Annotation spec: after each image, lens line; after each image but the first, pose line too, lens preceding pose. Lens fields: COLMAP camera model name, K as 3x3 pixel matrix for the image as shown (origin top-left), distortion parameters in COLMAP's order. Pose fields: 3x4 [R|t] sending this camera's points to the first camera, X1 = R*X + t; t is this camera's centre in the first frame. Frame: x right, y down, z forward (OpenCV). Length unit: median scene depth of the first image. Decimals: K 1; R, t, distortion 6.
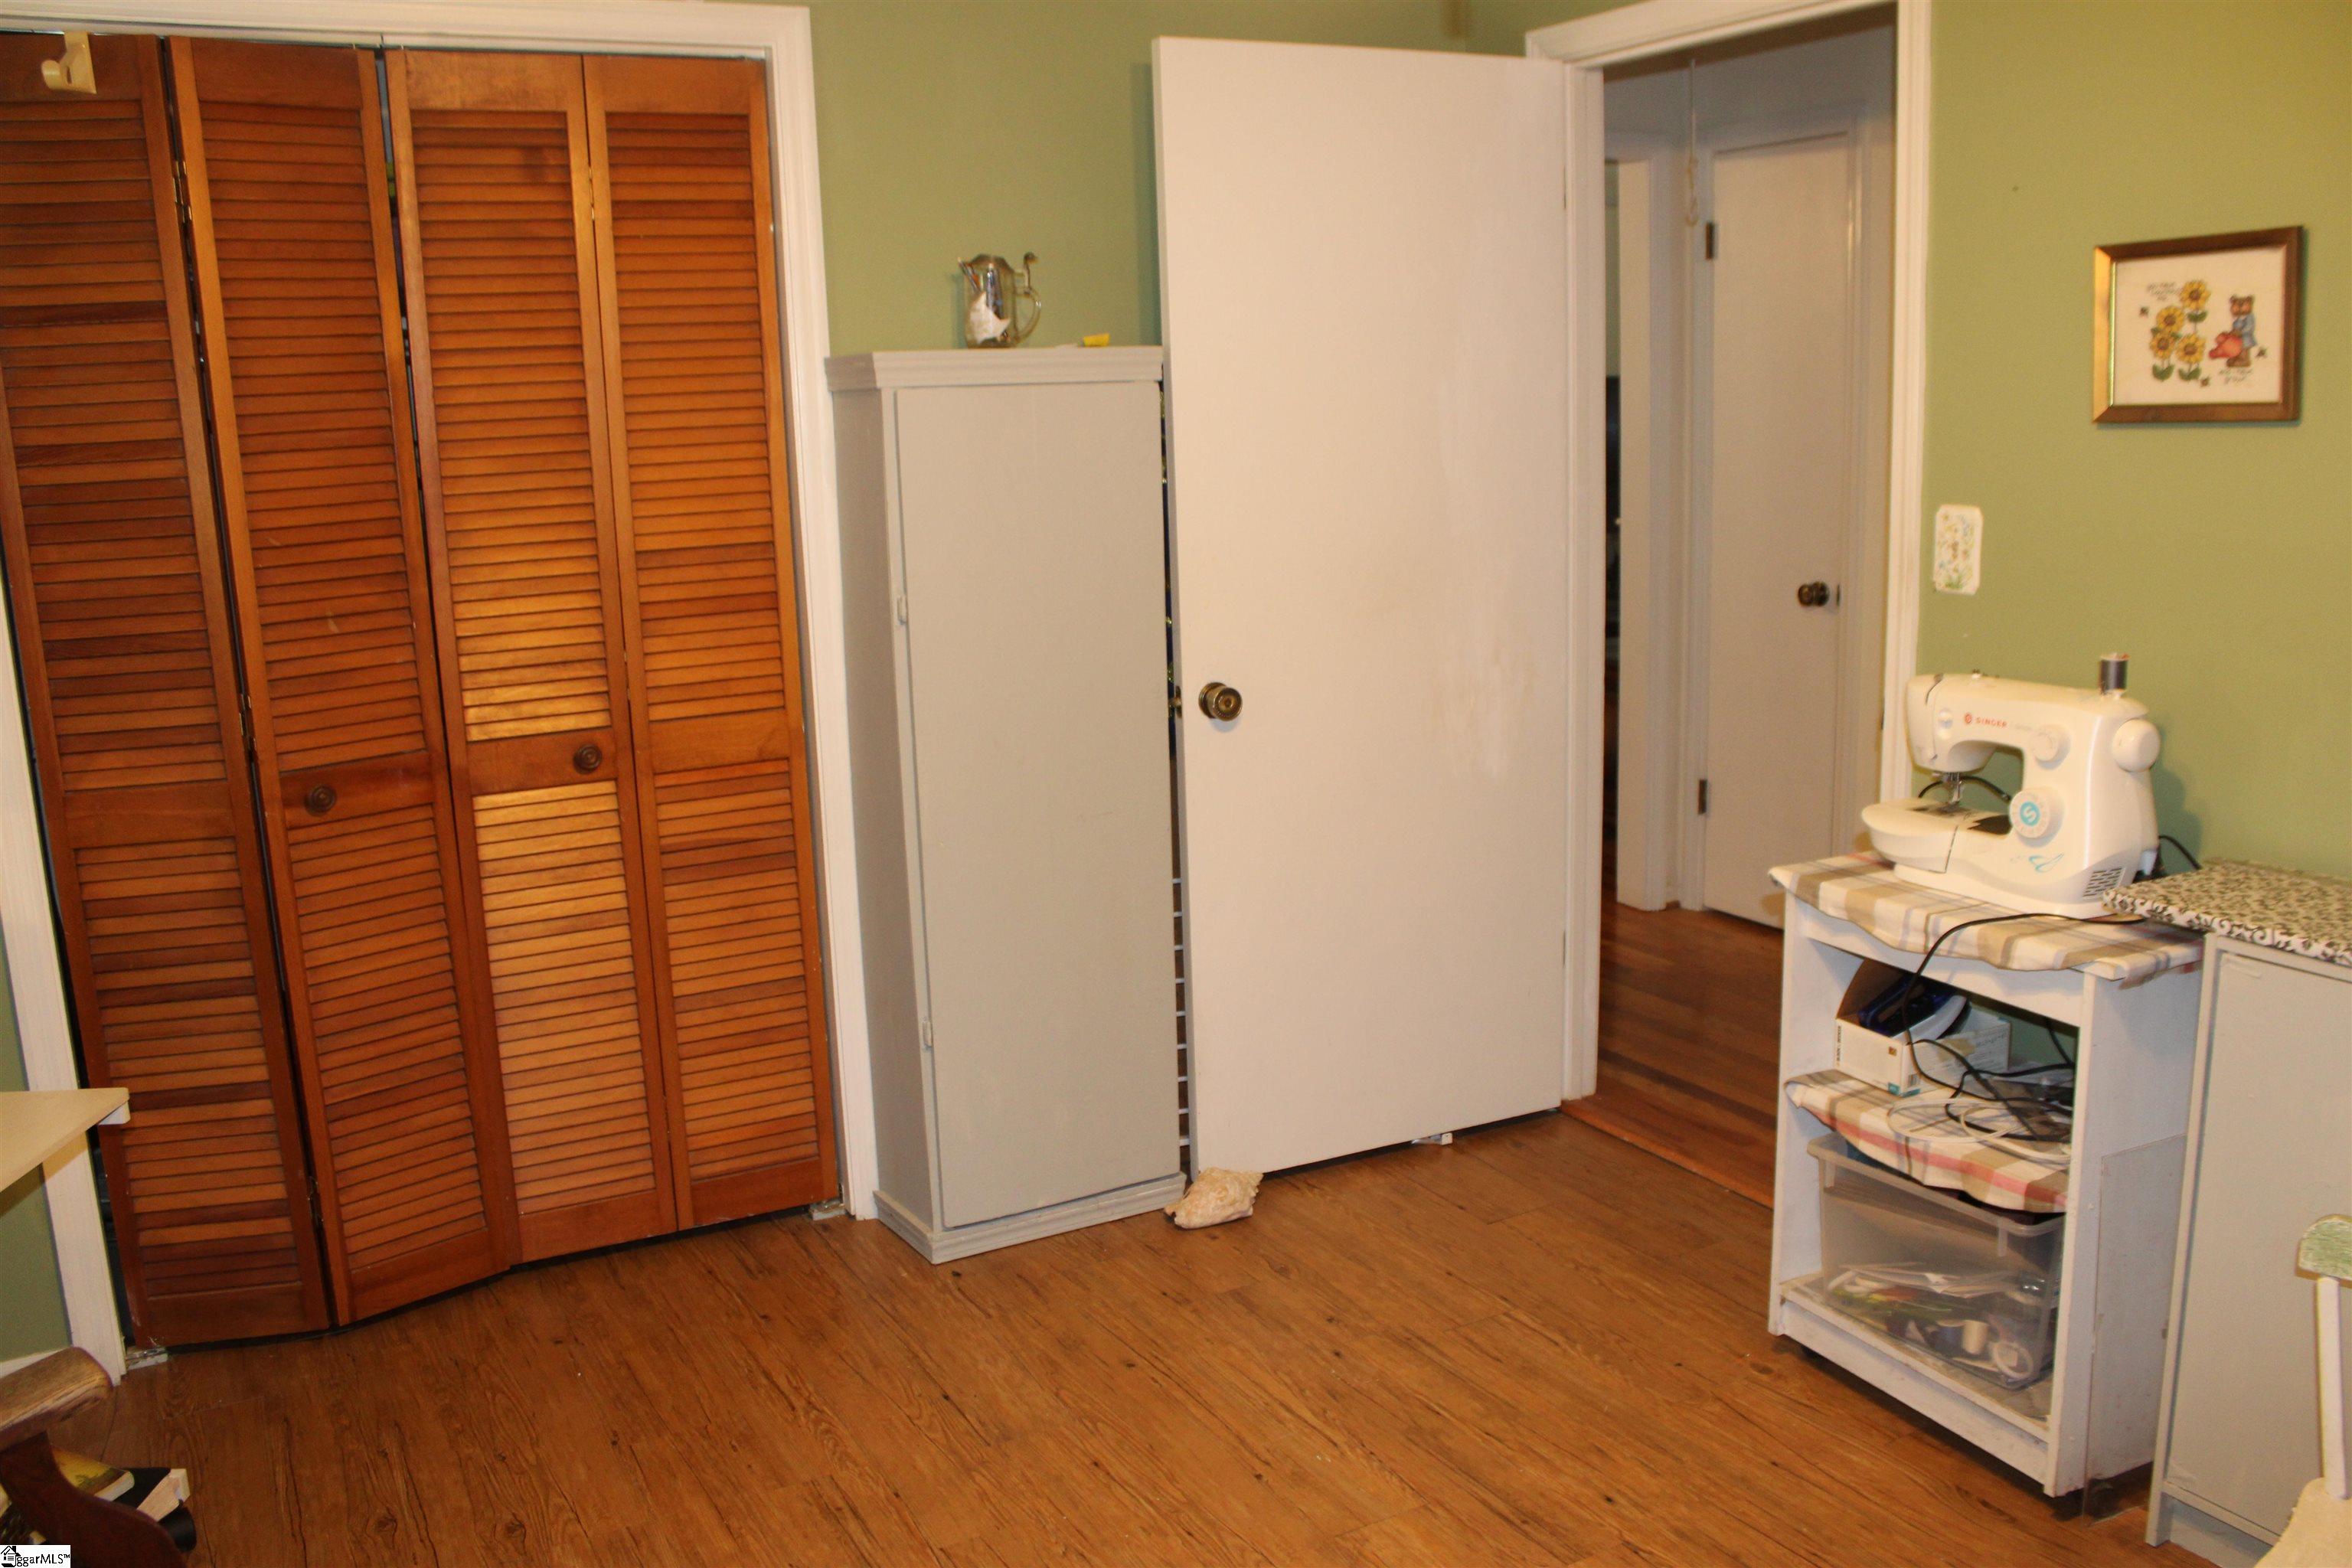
lens RADIAL K [[1978.0, 0, 1176.0], [0, 1978.0, 784.0], [0, 0, 1]] dist [-0.180422, 0.189037]
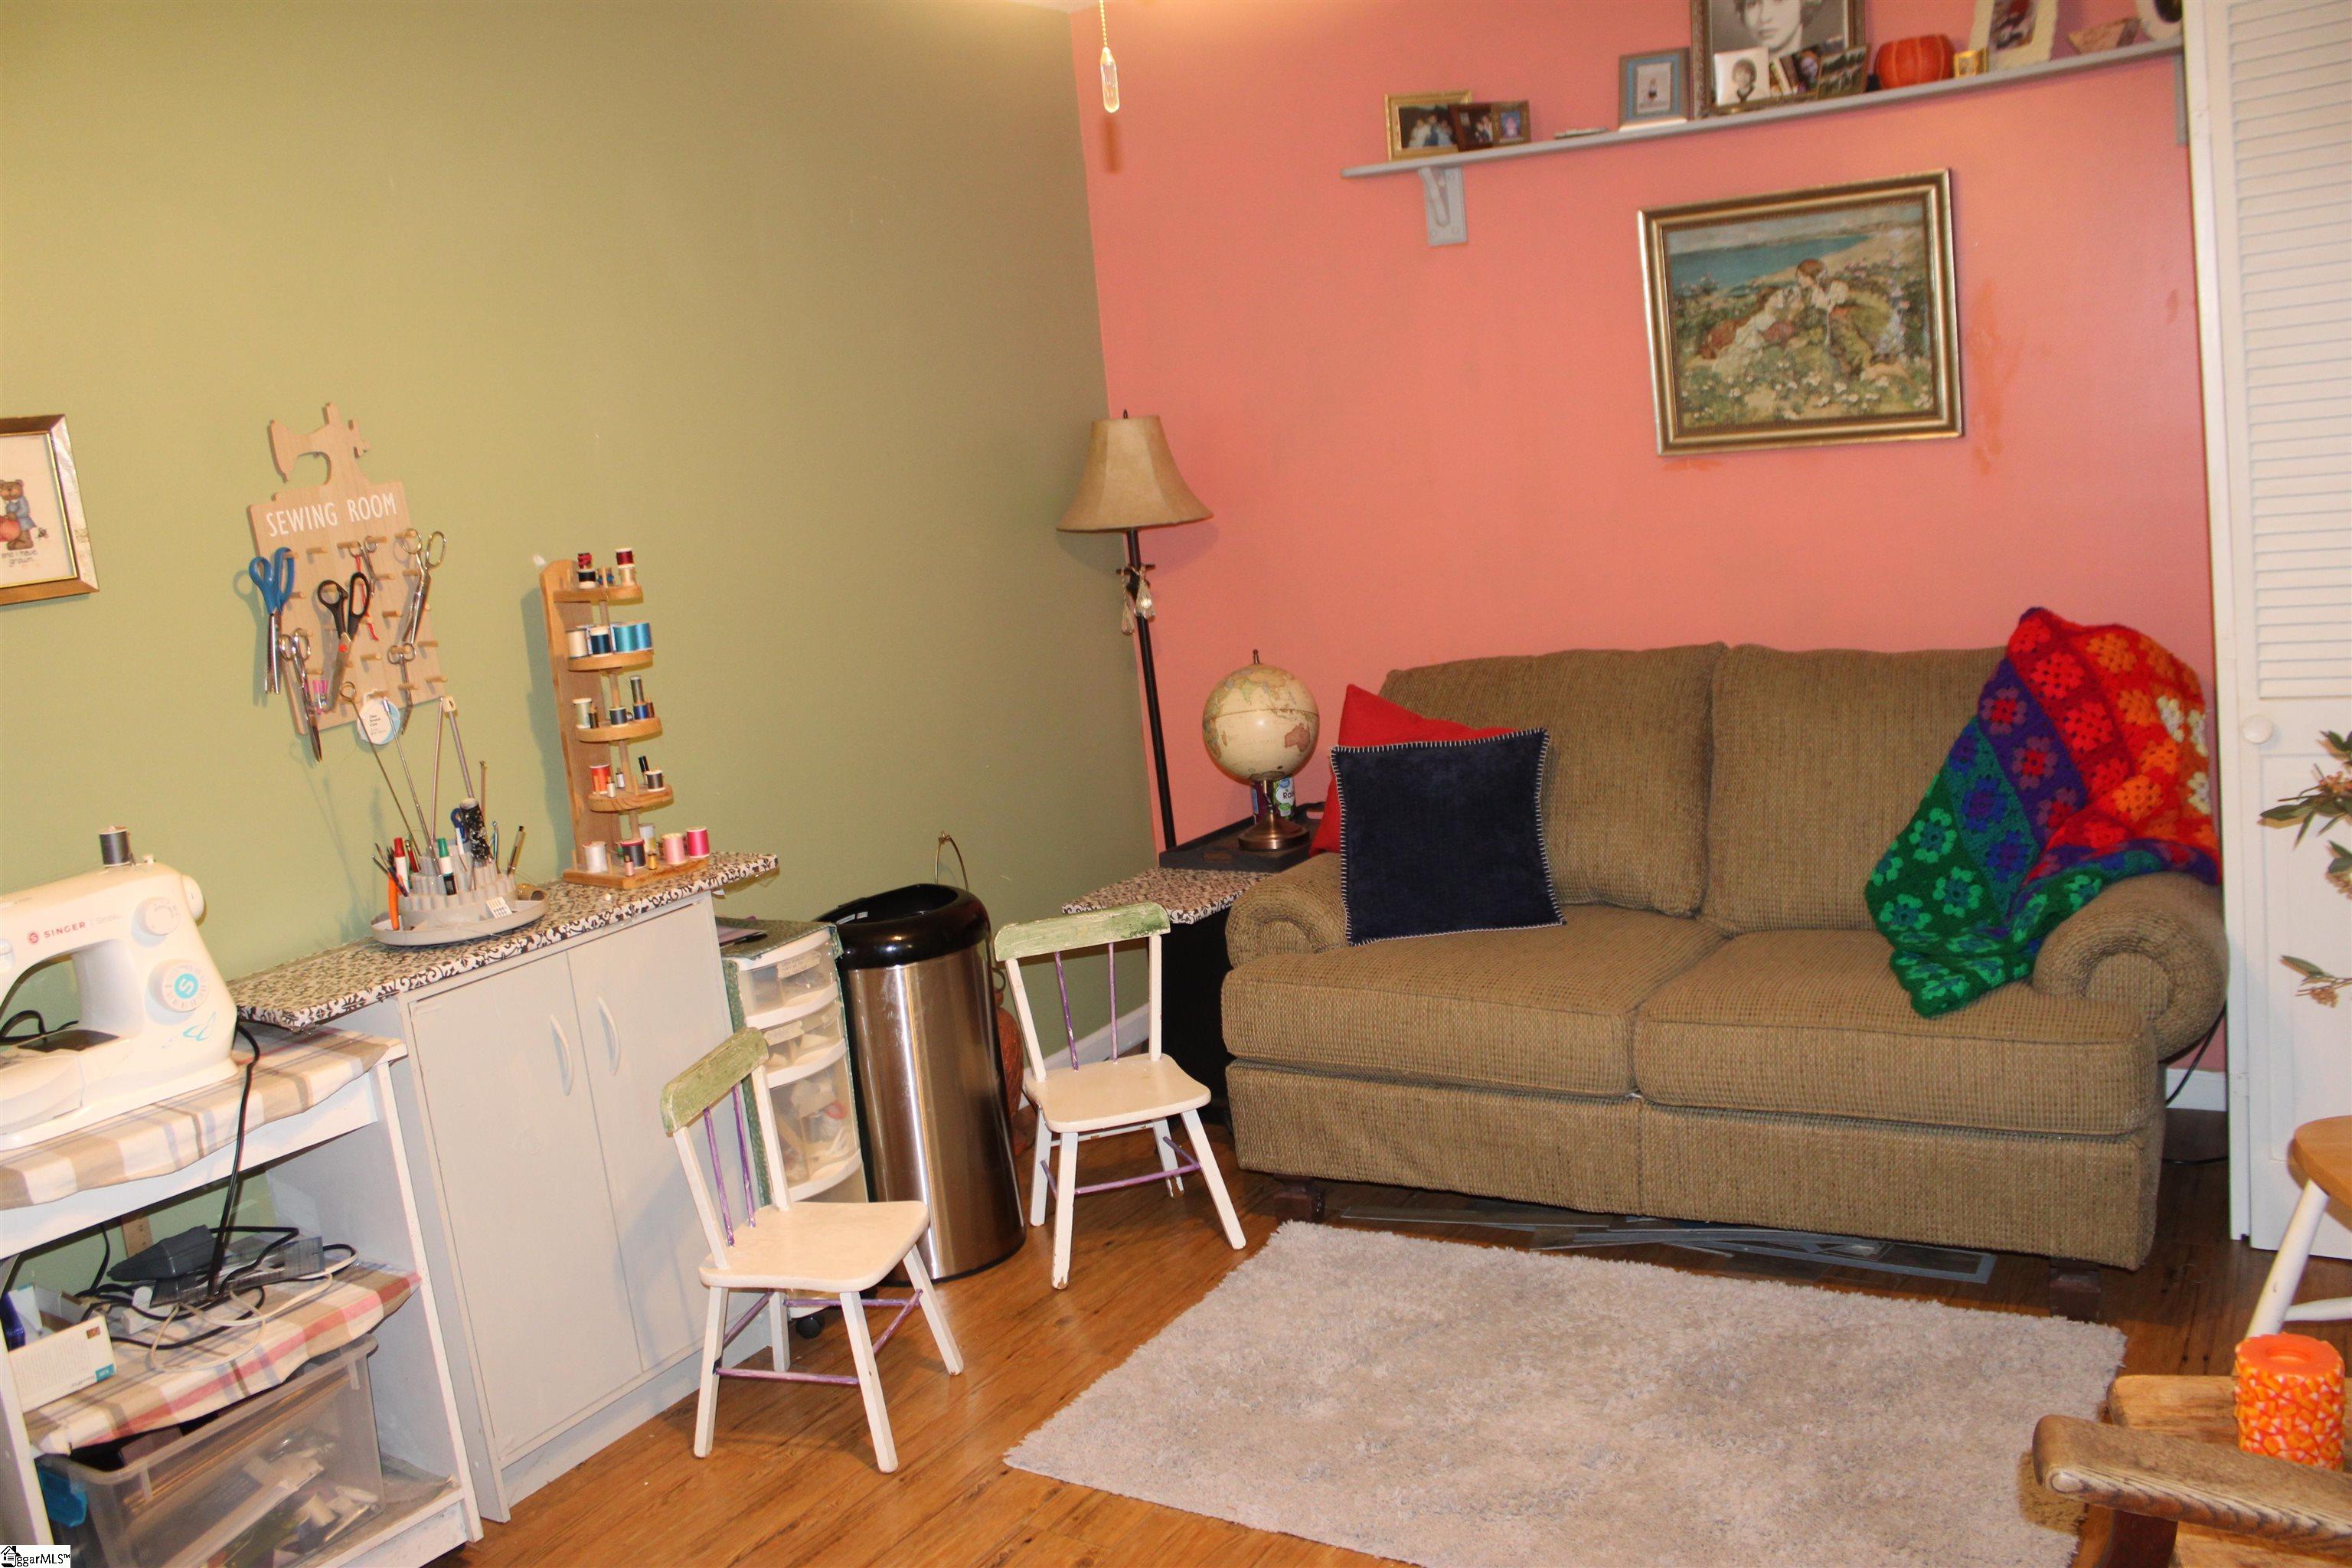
lens RADIAL K [[1978.0, 0, 1176.0], [0, 1978.0, 784.0], [0, 0, 1]] dist [-0.180422, 0.189037]
pose [[-0.485532, -0.073919, 0.871088, -0.631556], [0.278118, 0.931590, 0.234073, -0.165992], [-0.828800, 0.355915, -0.431759, 0.960261]]
